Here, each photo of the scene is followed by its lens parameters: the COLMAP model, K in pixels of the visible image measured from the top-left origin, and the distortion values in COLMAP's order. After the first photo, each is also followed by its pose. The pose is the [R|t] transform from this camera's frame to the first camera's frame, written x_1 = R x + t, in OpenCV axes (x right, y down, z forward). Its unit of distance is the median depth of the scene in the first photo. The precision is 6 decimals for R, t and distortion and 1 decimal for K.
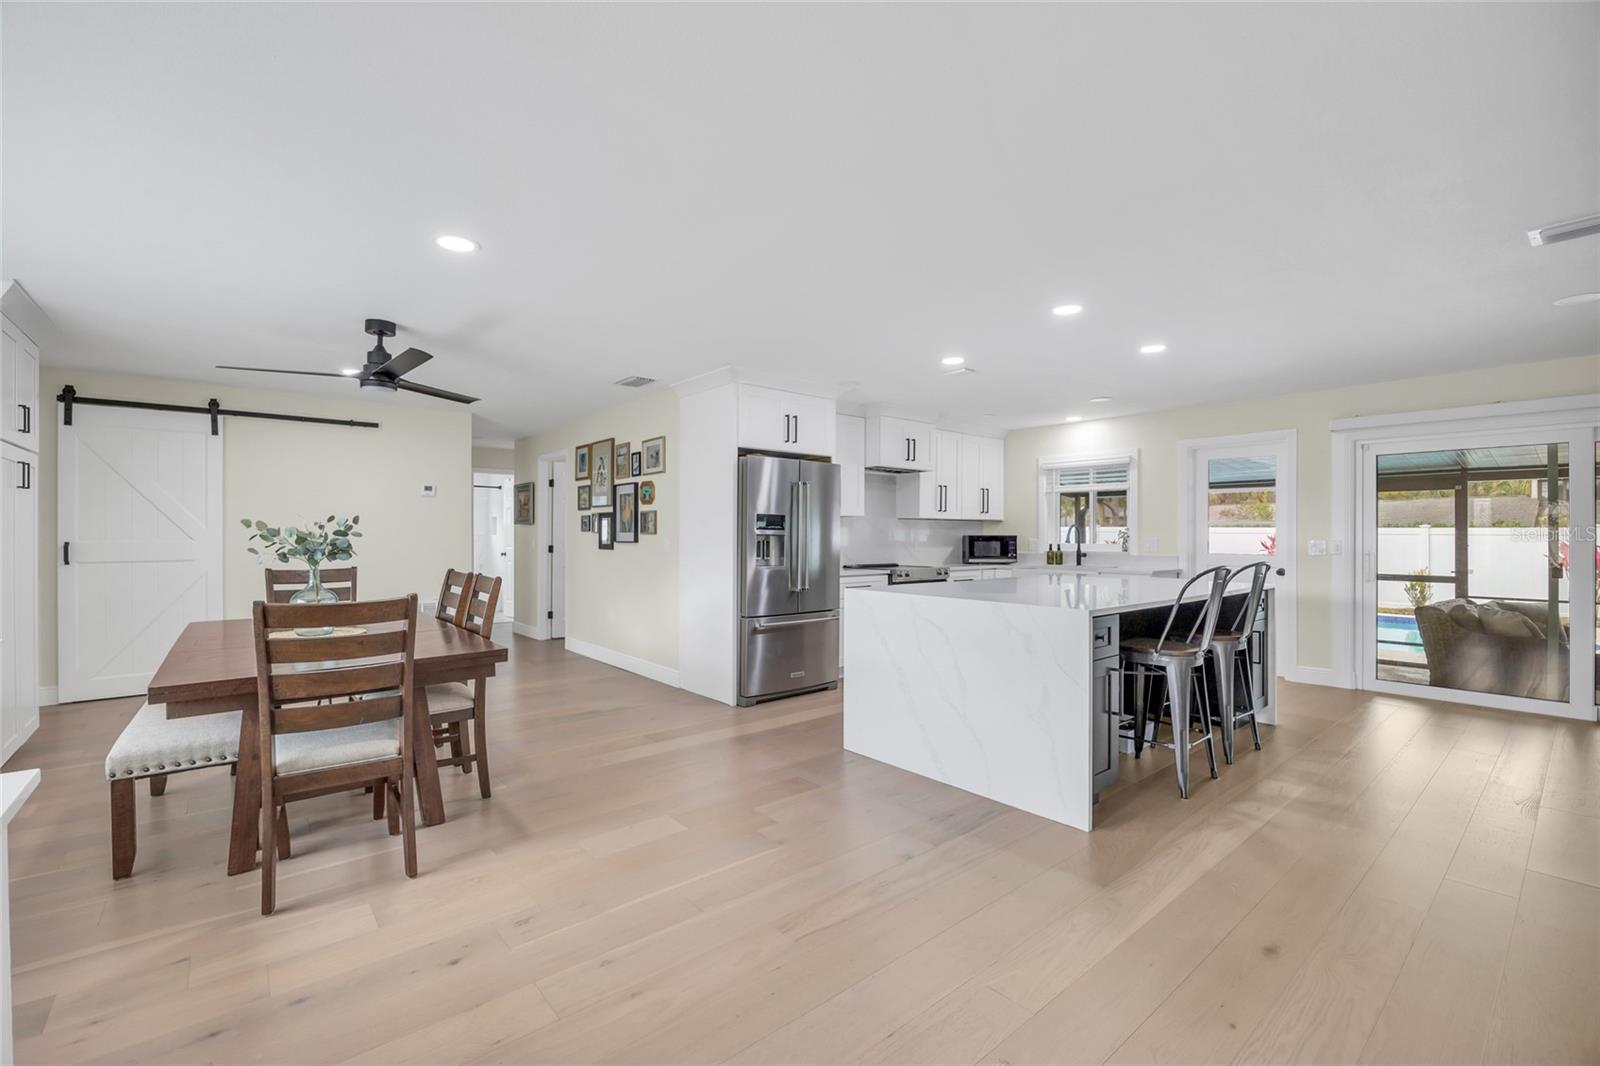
lens RADIAL K [[675.9, 0, 802.2], [0, 675.9, 530.8], [0, 0, 1]] dist [-0.021692, 0.000538]
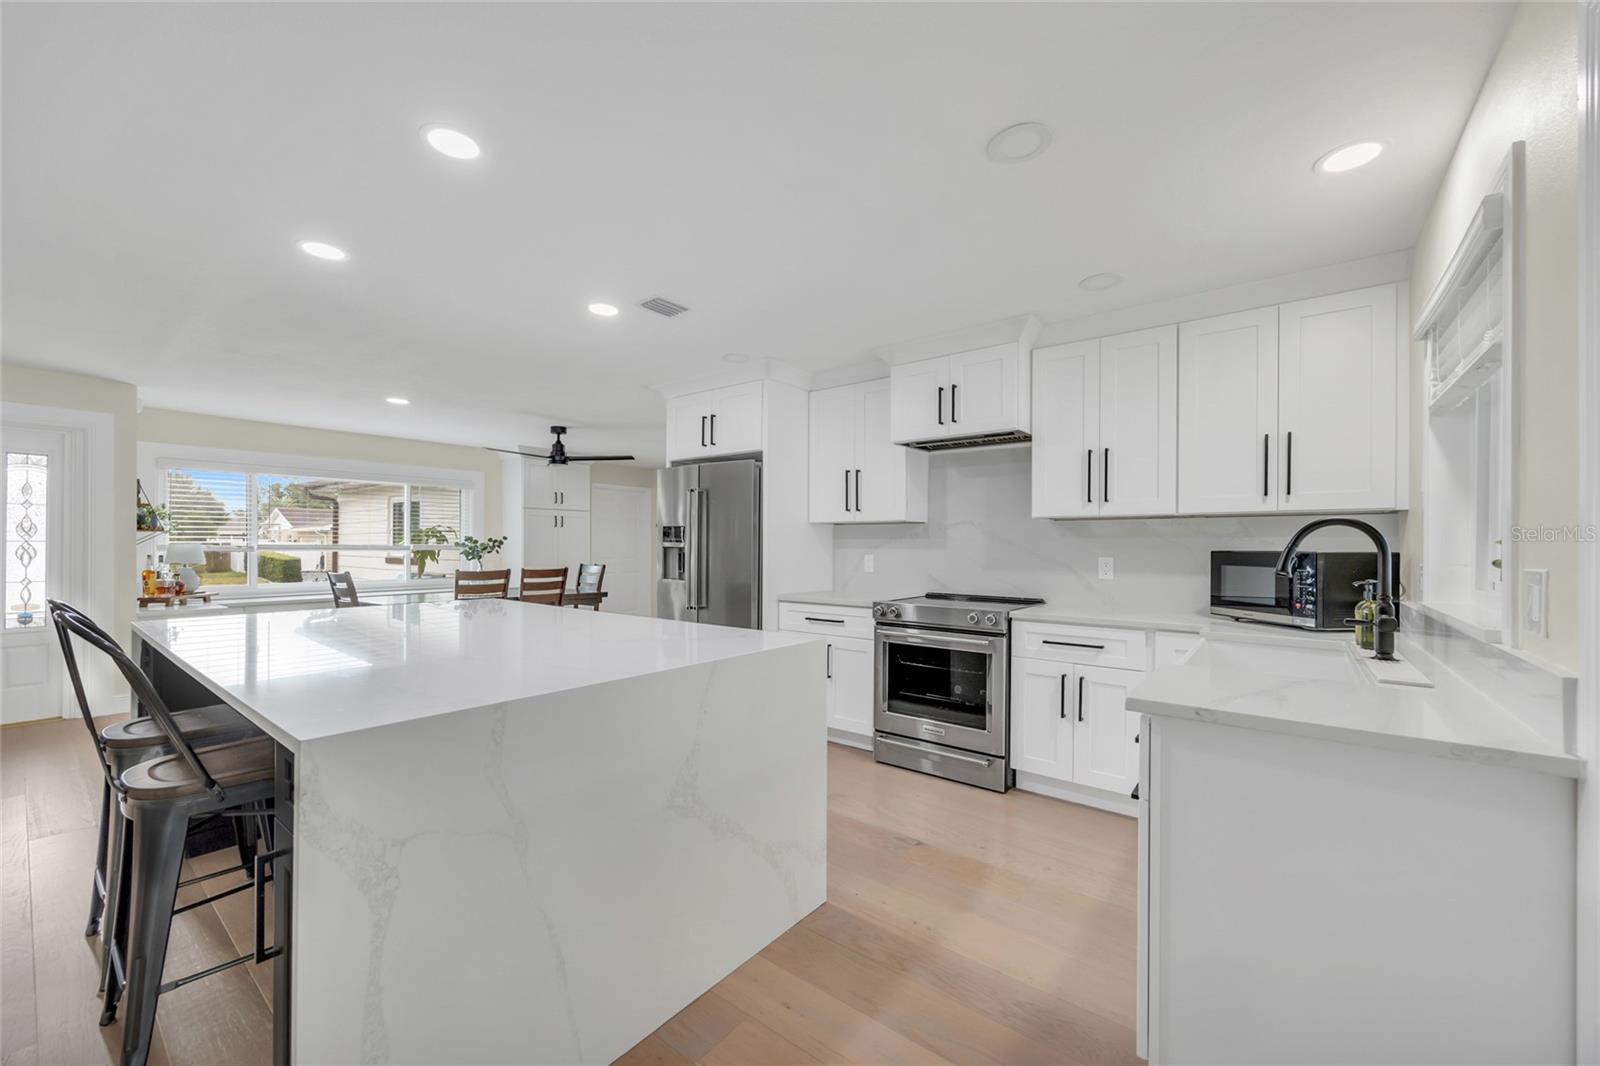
lens RADIAL K [[615.5, 0, 804.7], [0, 615.5, 544.0], [0, 0, 1]] dist [-0.007608, 0.001234]
pose [[0.218037, -0.004162, -0.975932, 0.773018], [0.001045, 0.999991, -0.004031, 0.004562], [0.975940, -0.000141, 0.218040, 0.897621]]
